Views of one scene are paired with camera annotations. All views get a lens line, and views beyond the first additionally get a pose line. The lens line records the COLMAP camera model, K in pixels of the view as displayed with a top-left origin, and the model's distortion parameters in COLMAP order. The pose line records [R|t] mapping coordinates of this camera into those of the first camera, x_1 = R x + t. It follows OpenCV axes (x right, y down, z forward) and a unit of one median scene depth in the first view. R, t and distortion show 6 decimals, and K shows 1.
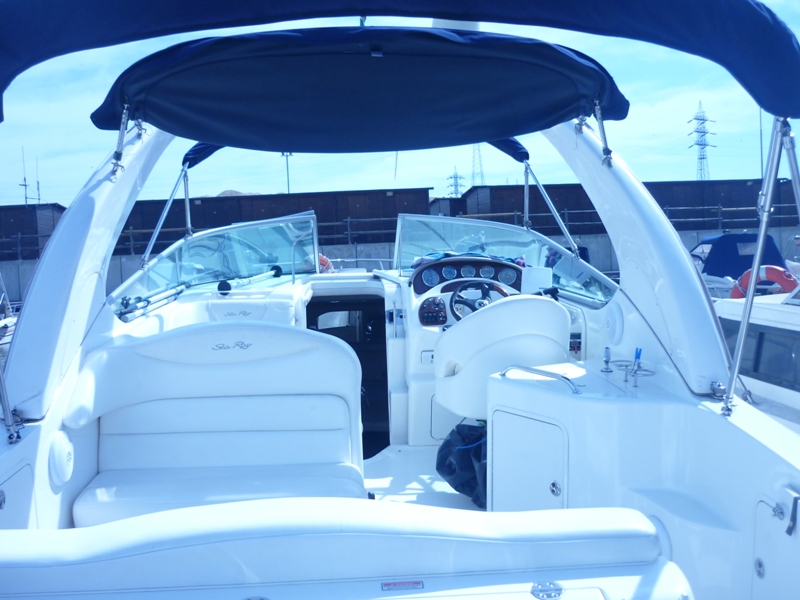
lens RADIAL K [[792.2, 0, 400.0], [0, 792.2, 300.0], [0, 0, 1]] dist [-0.074847, 0.062030]
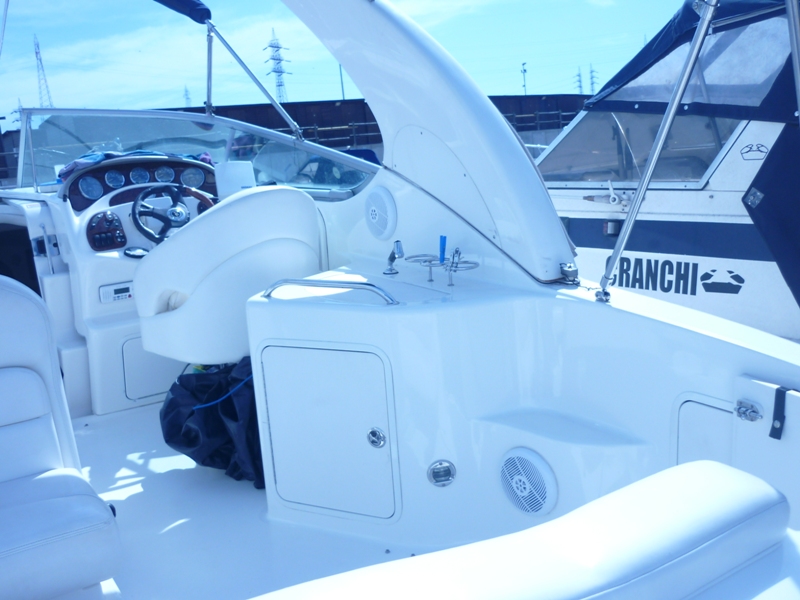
lens RADIAL K [[774.5, 0, 402.1], [0, 774.5, 316.0], [0, 0, 1]] dist [-0.051991, 0.006974]
pose [[0.869844, -0.147759, 0.470679, -0.067571], [0.095035, 0.986410, 0.134030, 0.023024], [-0.484087, -0.071855, 0.872065, 0.245719]]
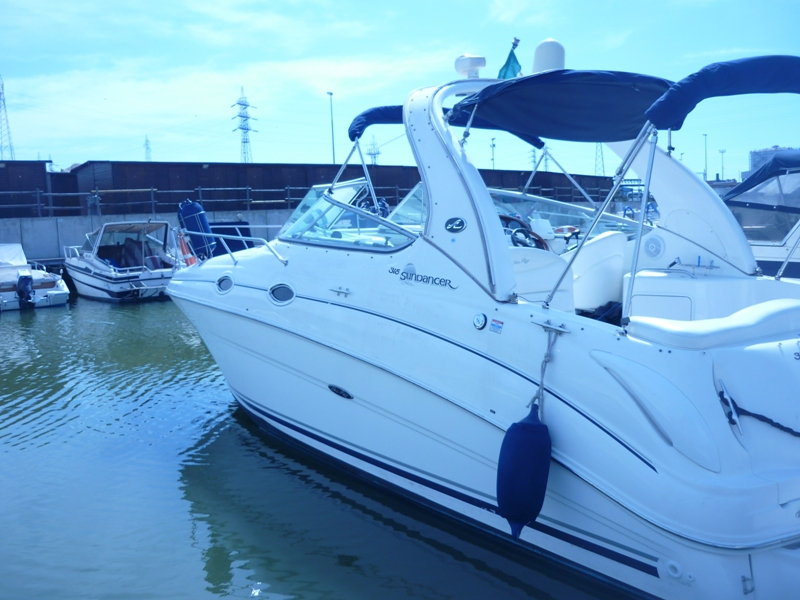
lens RADIAL K [[779.8, 0, 400.0], [0, 779.8, 300.0], [0, 0, 1]] dist [-0.008739, 0.001720]
pose [[0.841366, -0.053604, 0.537801, -0.893155], [0.039401, 0.998505, 0.037881, 0.046469], [-0.539027, -0.010682, 0.842220, -0.120682]]
